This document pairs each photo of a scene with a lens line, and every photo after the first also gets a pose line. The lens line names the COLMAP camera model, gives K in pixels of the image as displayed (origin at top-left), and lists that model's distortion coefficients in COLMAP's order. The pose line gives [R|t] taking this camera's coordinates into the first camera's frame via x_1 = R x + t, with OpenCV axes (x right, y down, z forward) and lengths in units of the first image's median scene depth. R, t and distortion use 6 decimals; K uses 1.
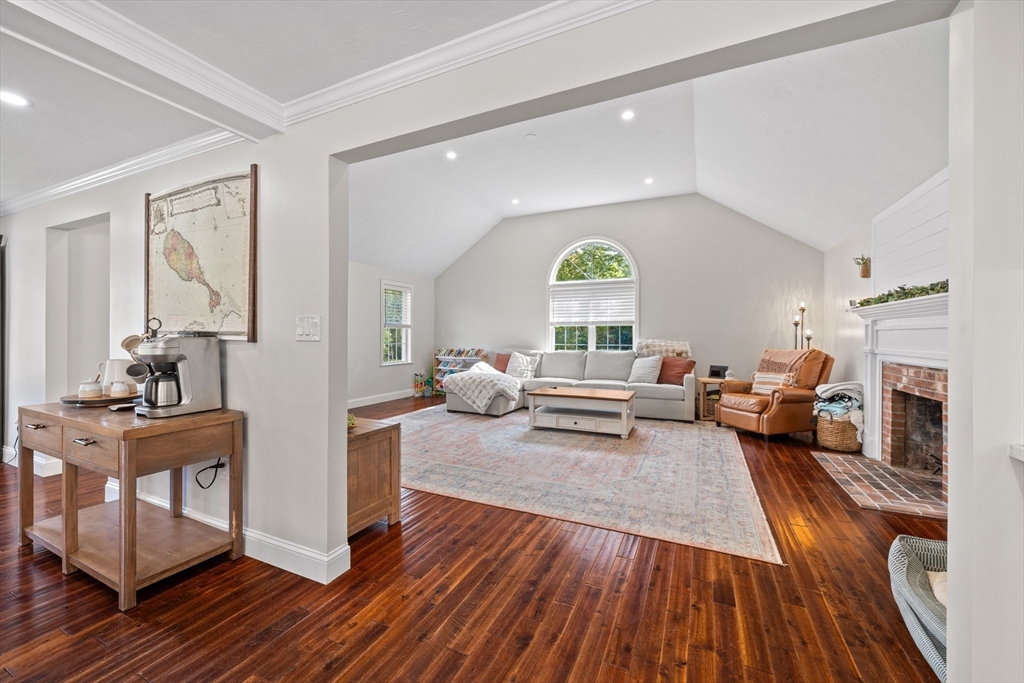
lens RADIAL K [[400.0, 0, 510.6], [0, 400.0, 339.1], [0, 0, 1]] dist [0.003778, 0.000121]
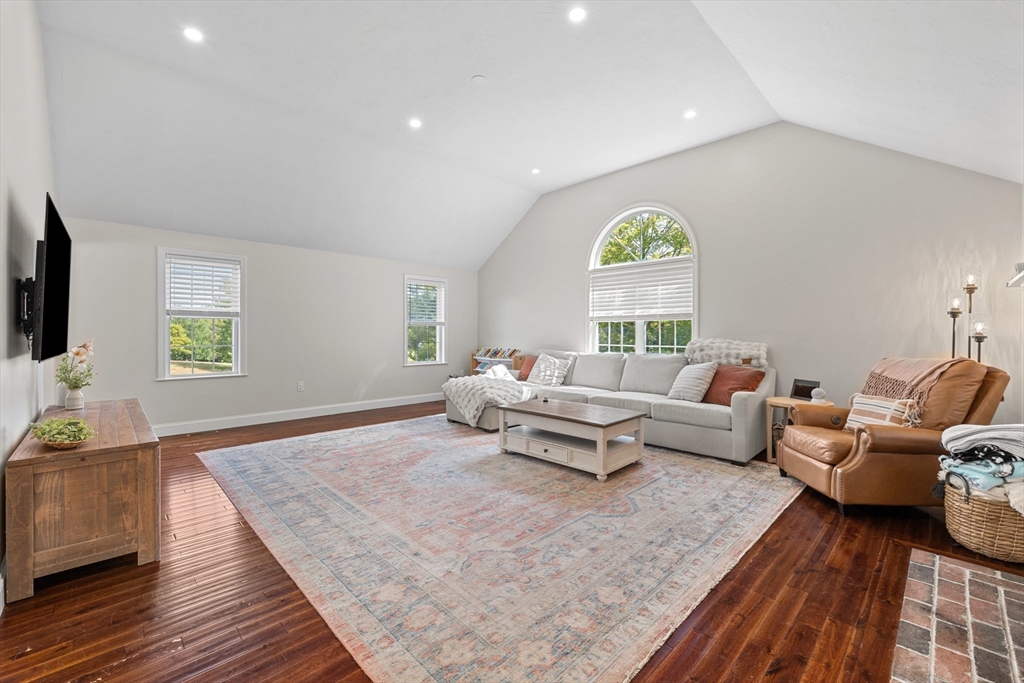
lens RADIAL K [[419.0, 0, 514.3], [0, 419.0, 336.6], [0, 0, 1]] dist [0.000261, 0.000925]
pose [[0.937494, 0.001460, -0.348000, 0.363058], [-0.002042, 0.999997, -0.001305, -0.002065], [0.347997, 0.001934, 0.937494, 0.233877]]
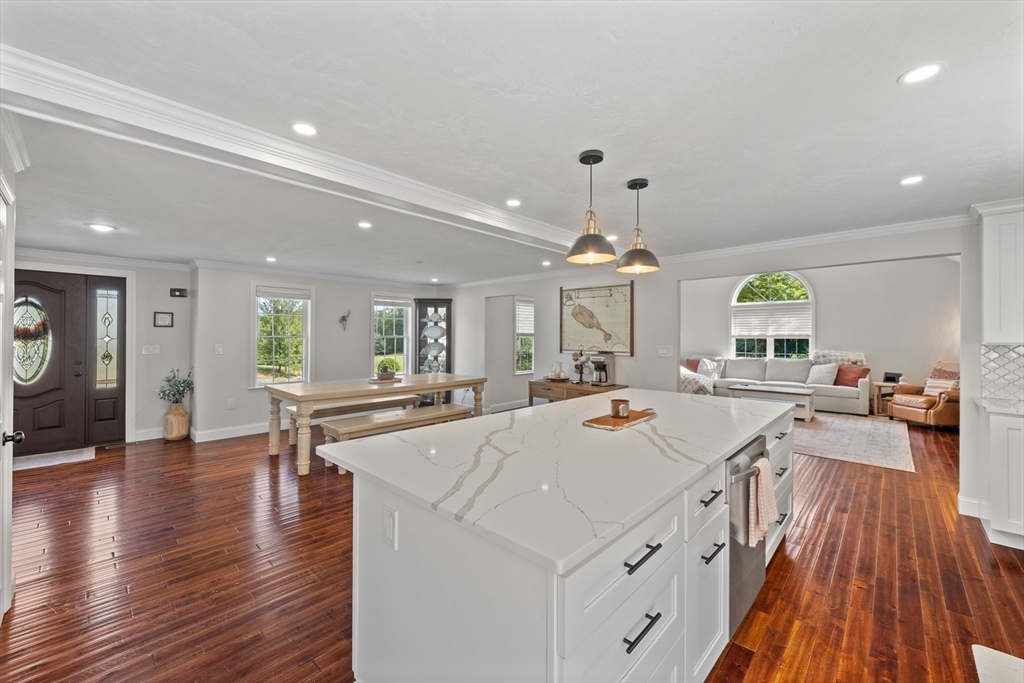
lens RADIAL K [[400.0, 0, 517.5], [0, 400.0, 338.0], [0, 0, 1]] dist [0.003778, 0.000121]
pose [[0.953975, 0.001236, -0.299882, -0.250374], [-0.002669, 0.999987, -0.004368, -0.037523], [0.299873, 0.004968, 0.953966, -0.617653]]
